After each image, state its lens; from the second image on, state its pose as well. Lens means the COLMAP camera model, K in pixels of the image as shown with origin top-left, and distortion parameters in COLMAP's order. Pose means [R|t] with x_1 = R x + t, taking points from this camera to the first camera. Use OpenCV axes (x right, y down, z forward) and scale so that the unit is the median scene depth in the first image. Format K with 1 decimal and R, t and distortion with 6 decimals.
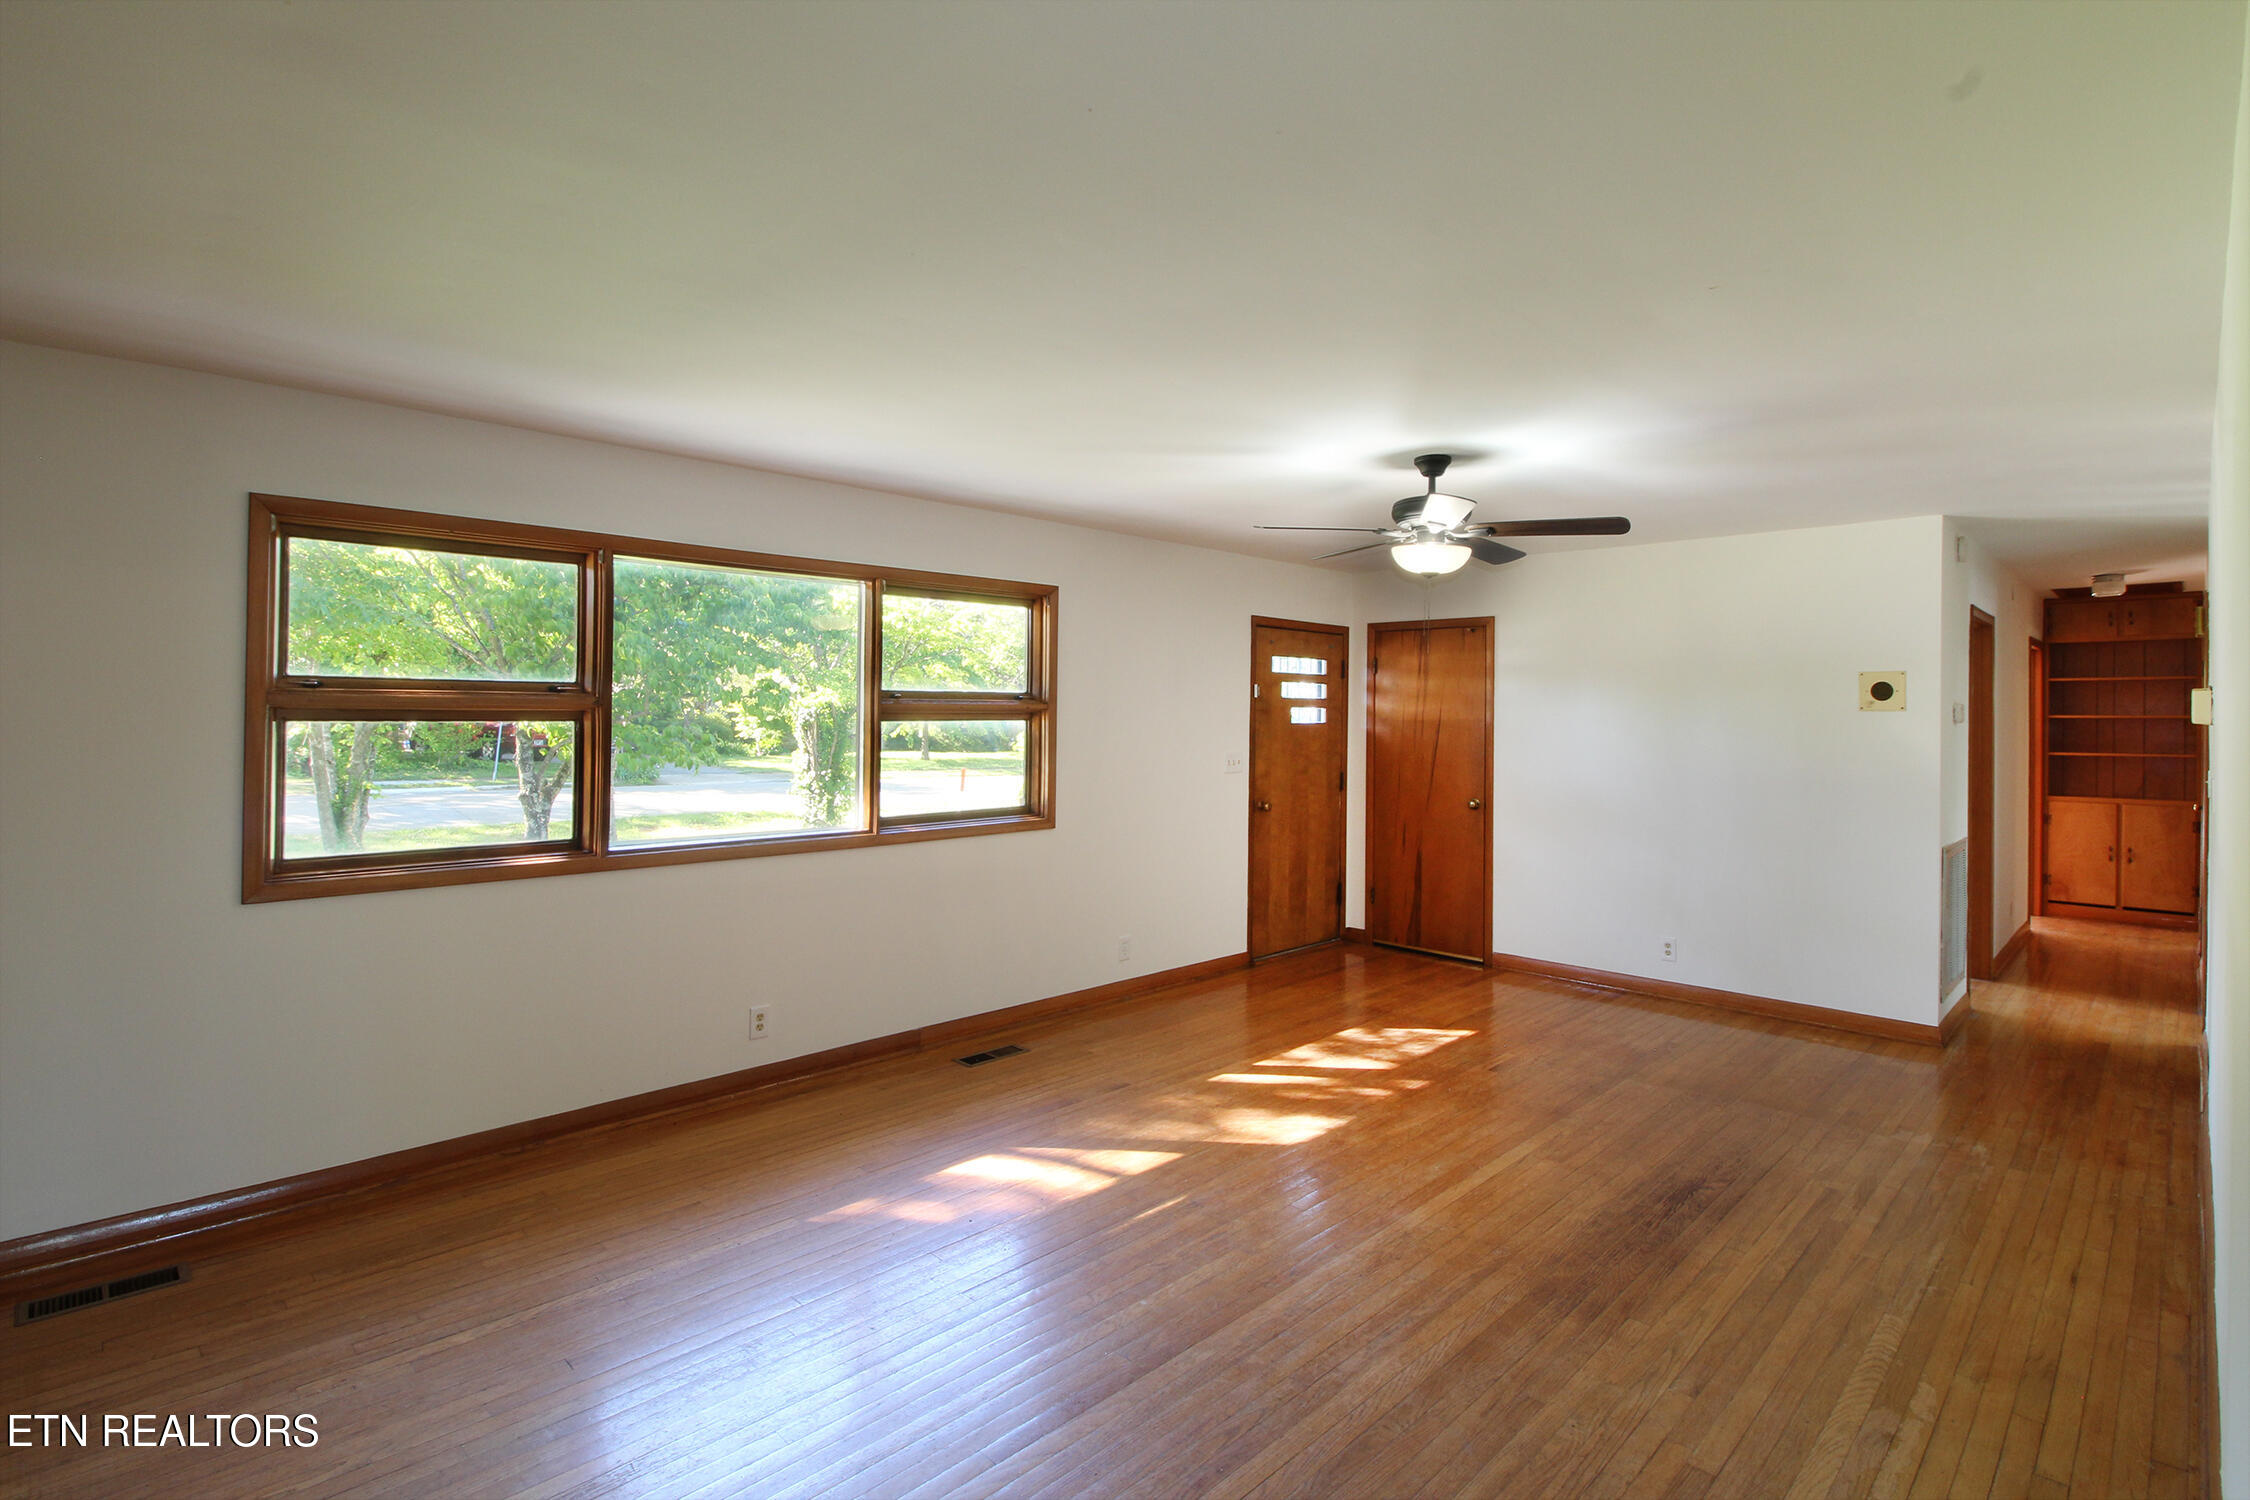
lens RADIAL K [[1089.6, 0, 1127.2], [0, 1089.6, 708.6], [0, 0, 1]] dist [0.004164, -0.014363]
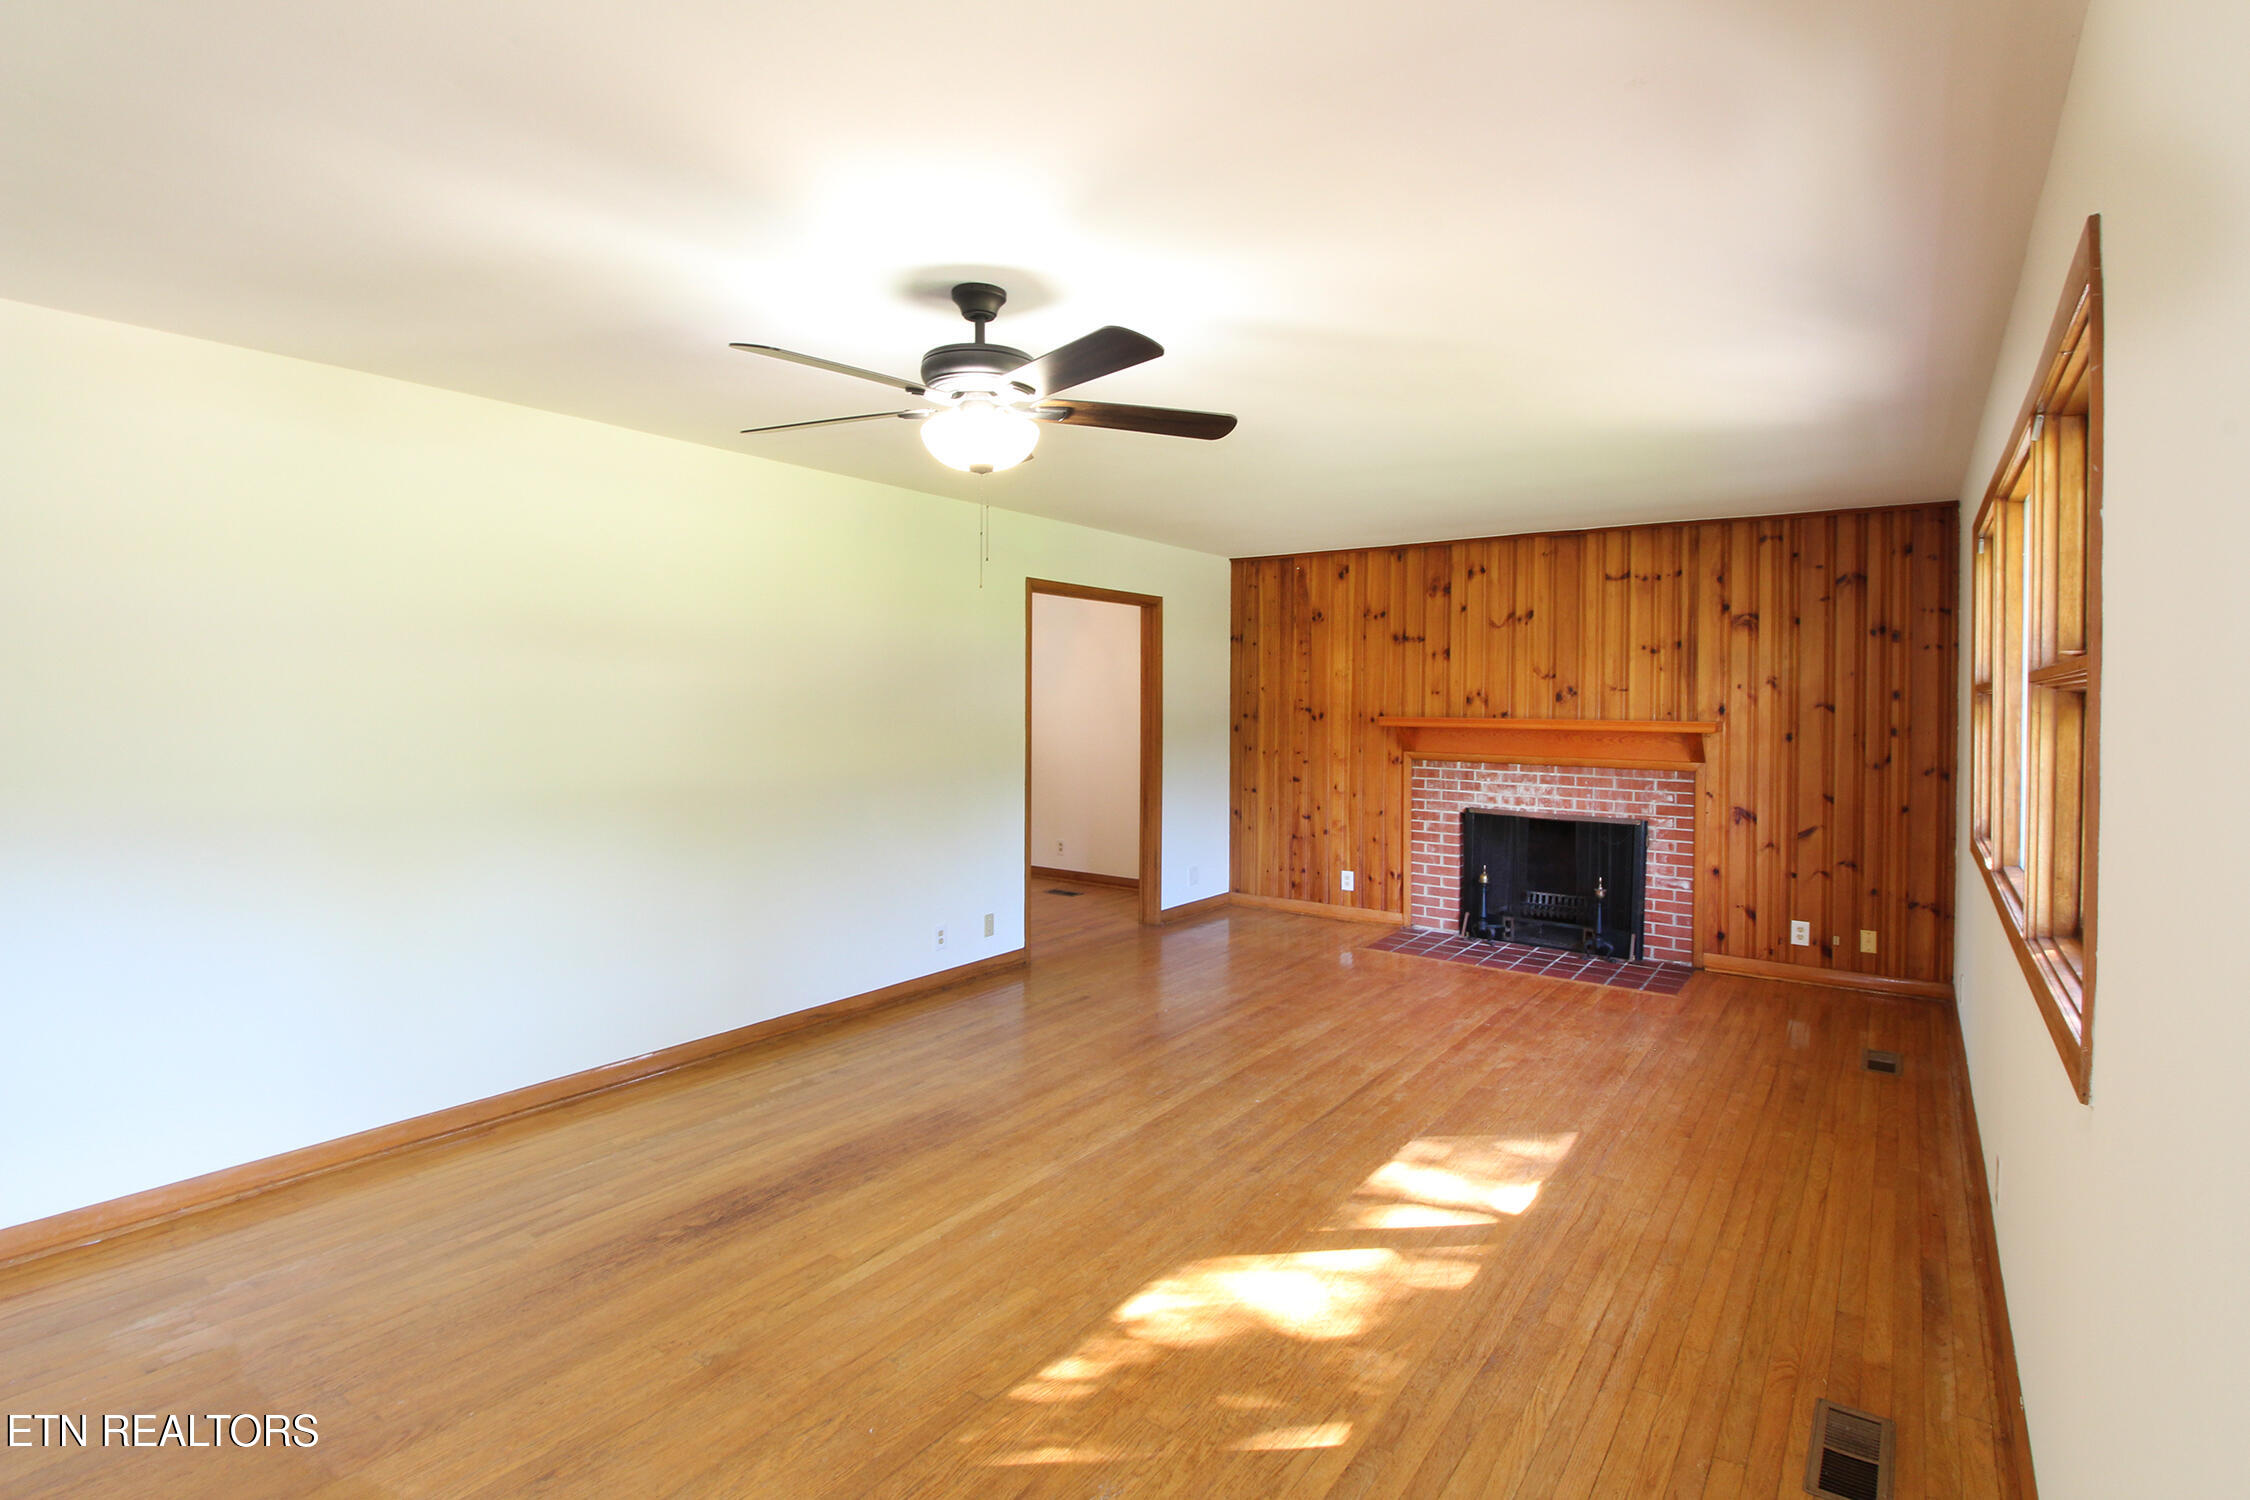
lens RADIAL K [[1089.6, 0, 1127.2], [0, 1089.6, 708.6], [0, 0, 1]] dist [0.004164, -0.014363]
pose [[-0.987230, -0.014929, -0.158602, 0.348434], [-0.015949, 0.999860, 0.005157, 0.020898], [0.158503, 0.007621, -0.987329, 1.981614]]
